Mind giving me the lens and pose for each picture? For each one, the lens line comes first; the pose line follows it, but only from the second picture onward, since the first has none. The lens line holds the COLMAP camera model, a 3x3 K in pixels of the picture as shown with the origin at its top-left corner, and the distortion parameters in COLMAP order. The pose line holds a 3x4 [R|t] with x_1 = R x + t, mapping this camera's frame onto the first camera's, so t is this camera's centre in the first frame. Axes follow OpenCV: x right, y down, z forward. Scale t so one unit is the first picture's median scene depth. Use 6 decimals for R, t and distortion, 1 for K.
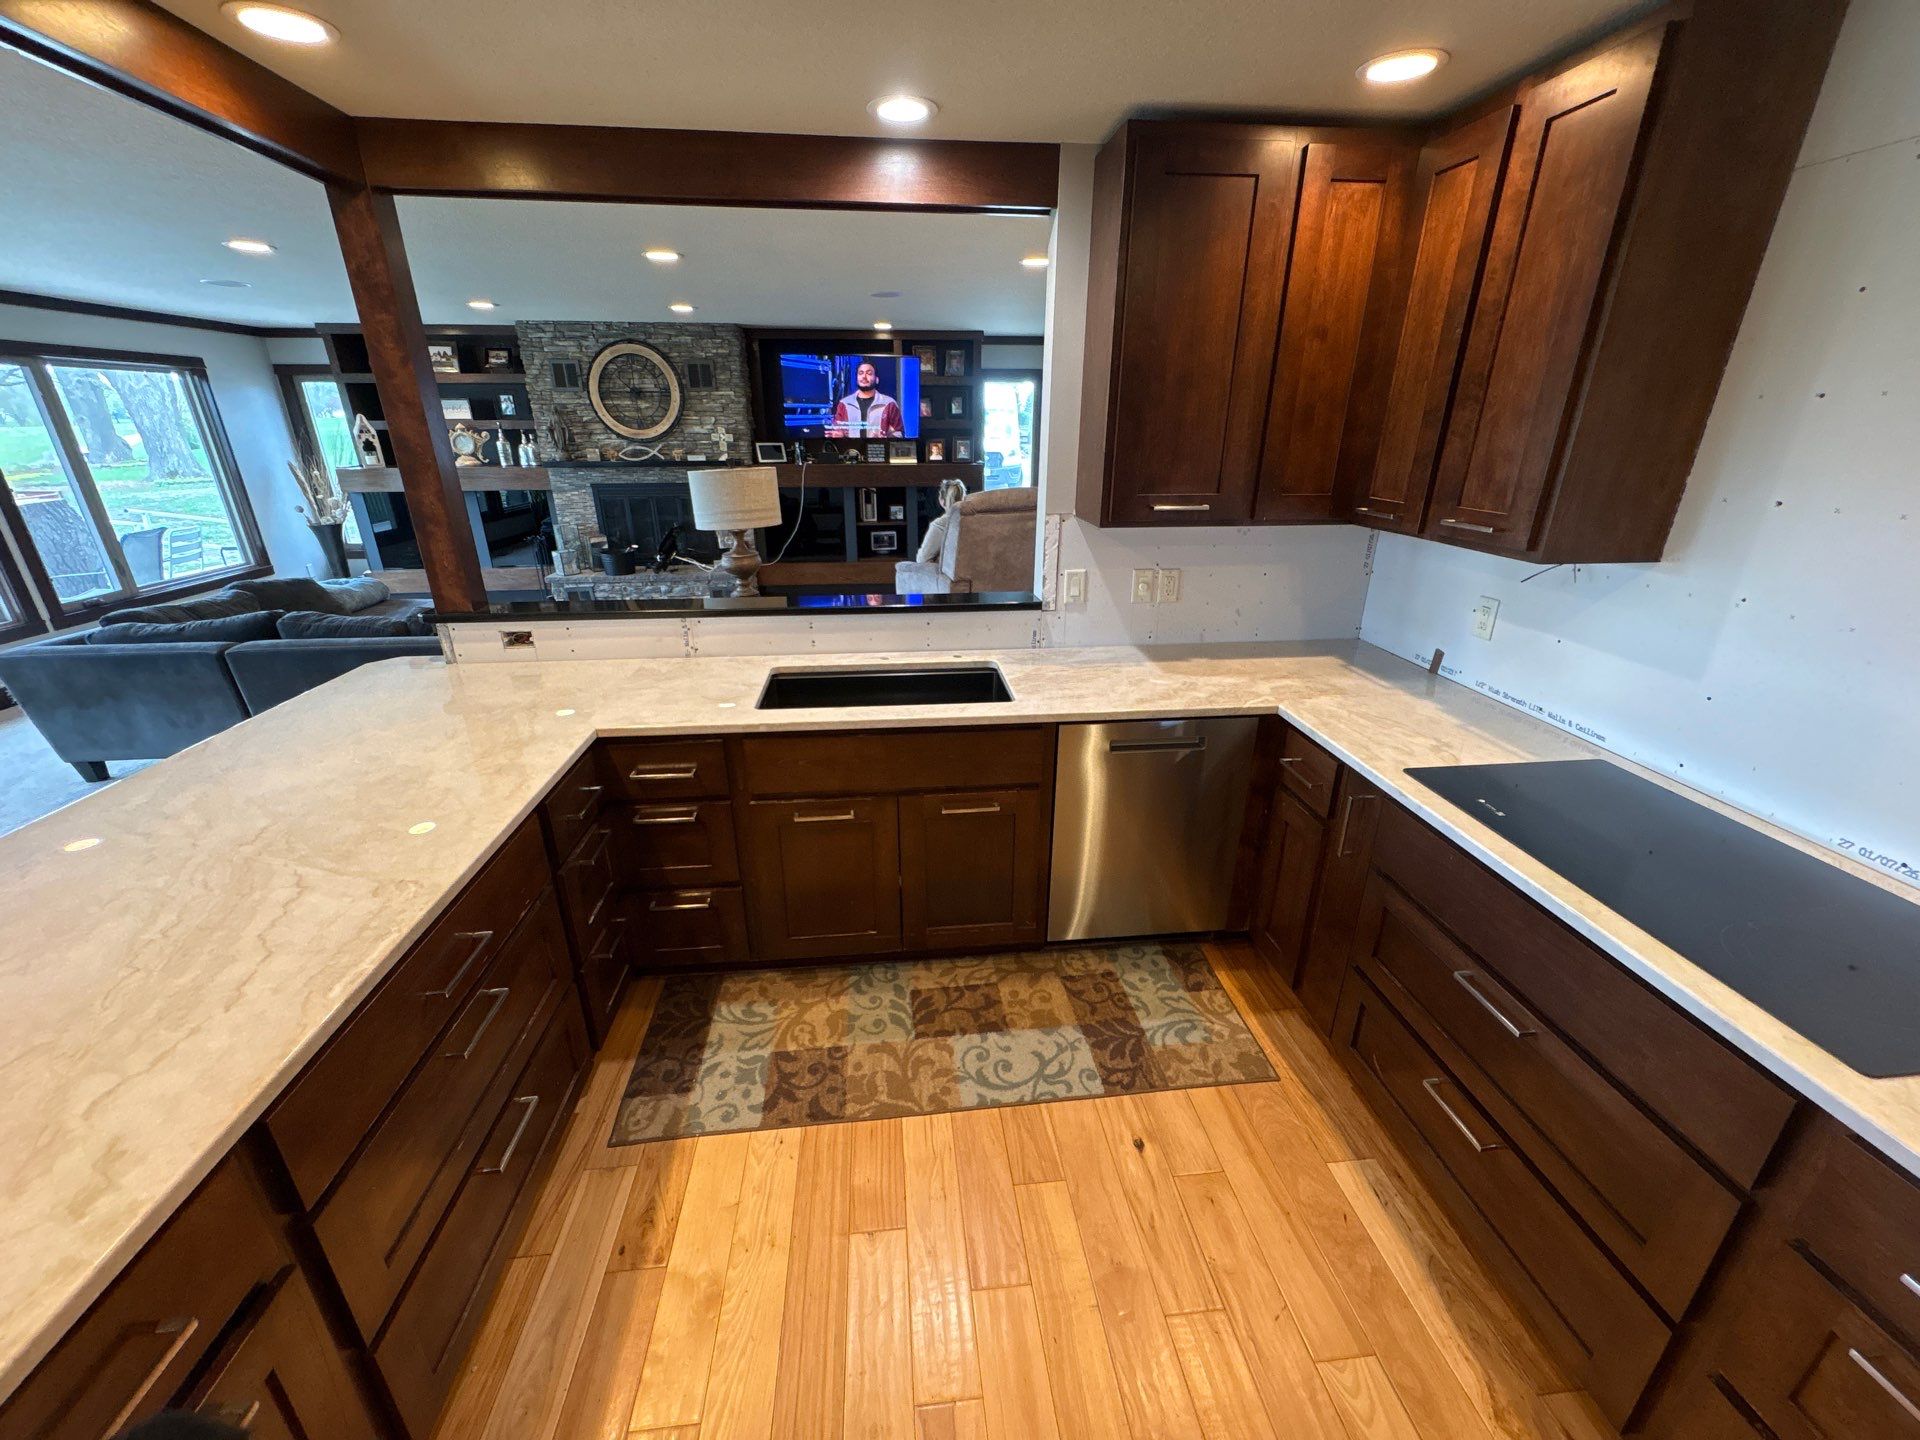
lens RADIAL K [[759.3, 0, 960.2], [0, 759.3, 723.6], [0, 0, 1]] dist [-0.000380, 0.001009]
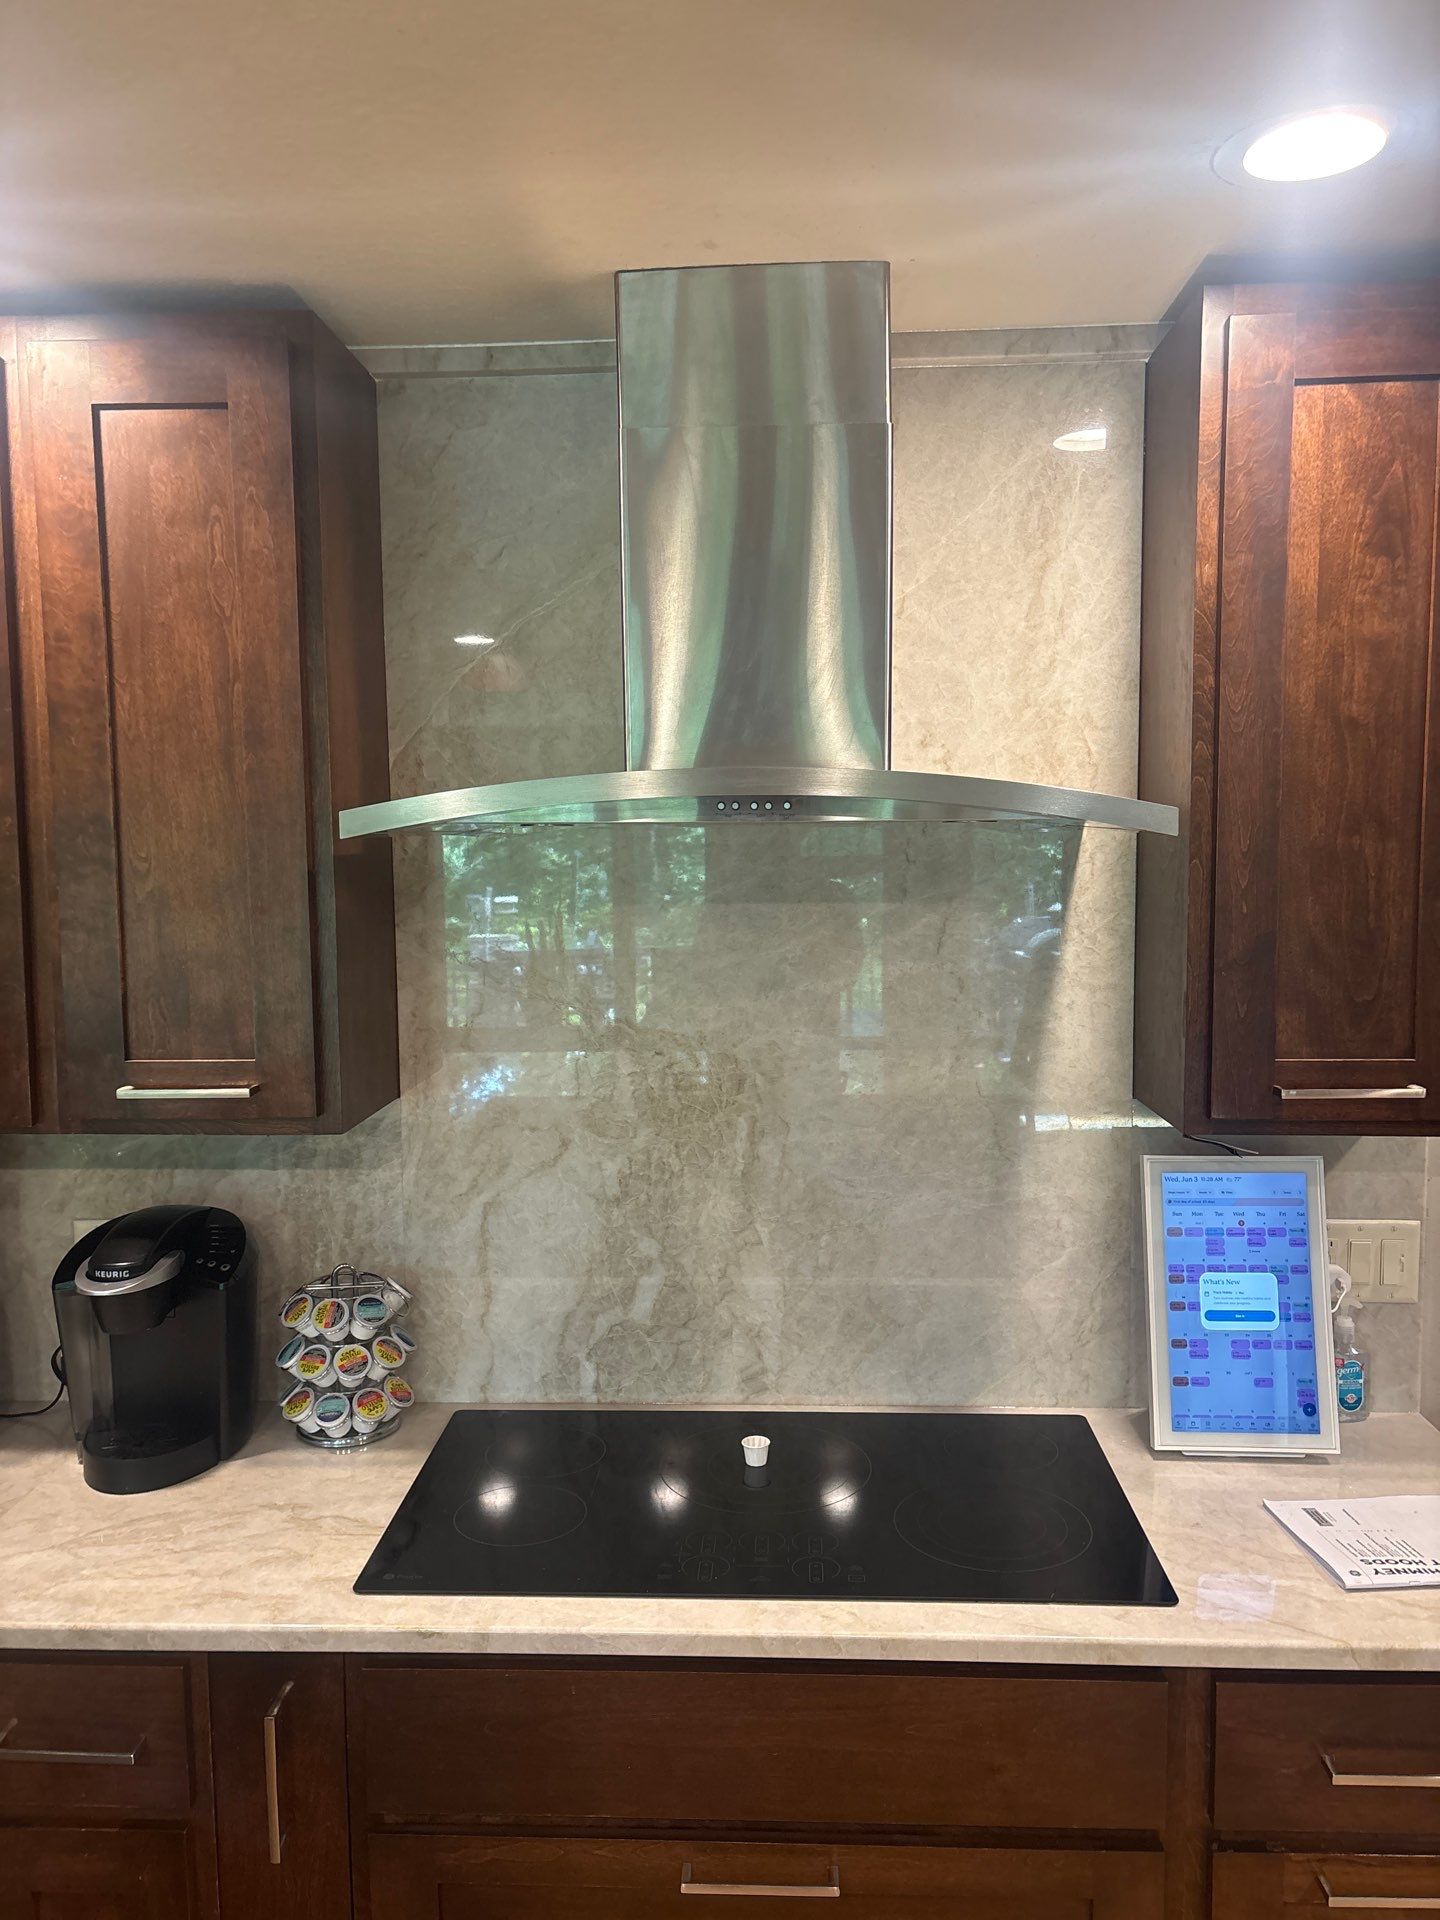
lens RADIAL K [[1447.1, 0, 721.7], [0, 1447.1, 969.0], [0, 0, 1]] dist [0.057258, -0.065264]
pose [[0.148099, -0.090870, 0.984789, -0.205667], [0.374070, 0.926938, 0.029277, -0.200566], [-0.915499, 0.364044, 0.171270, 0.408024]]
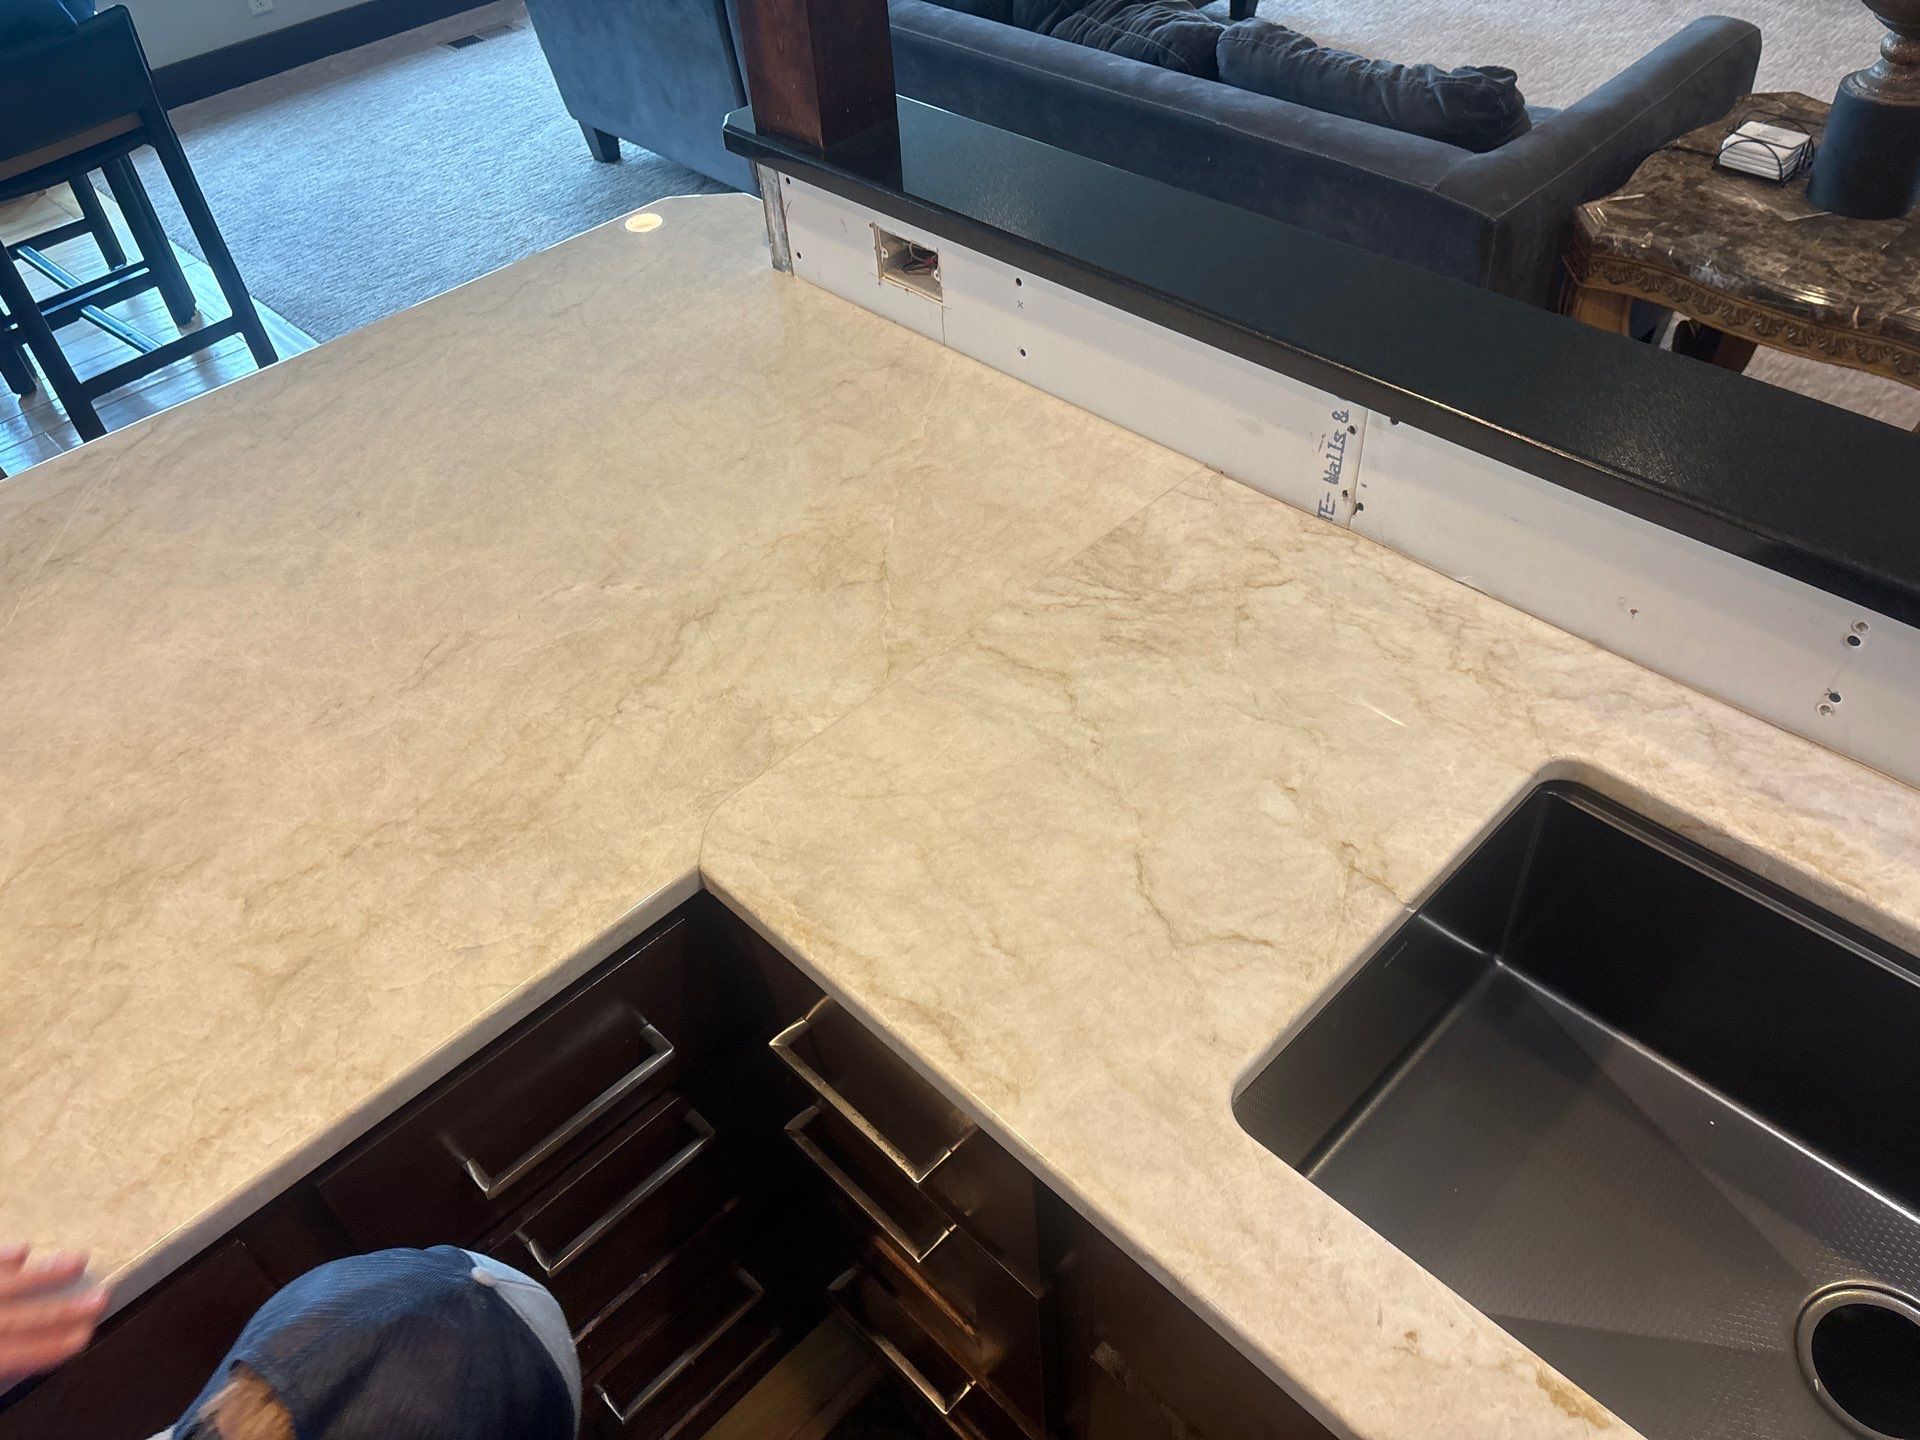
lens RADIAL K [[1447.1, 0, 953.4], [0, 1447.1, 717.6], [0, 0, 1]] dist [0.057258, -0.065264]
pose [[0.625577, 0.510118, -0.590282, -0.128564], [-0.229959, 0.843567, 0.485297, -0.299812], [0.745501, -0.167850, 0.645023, 0.693366]]
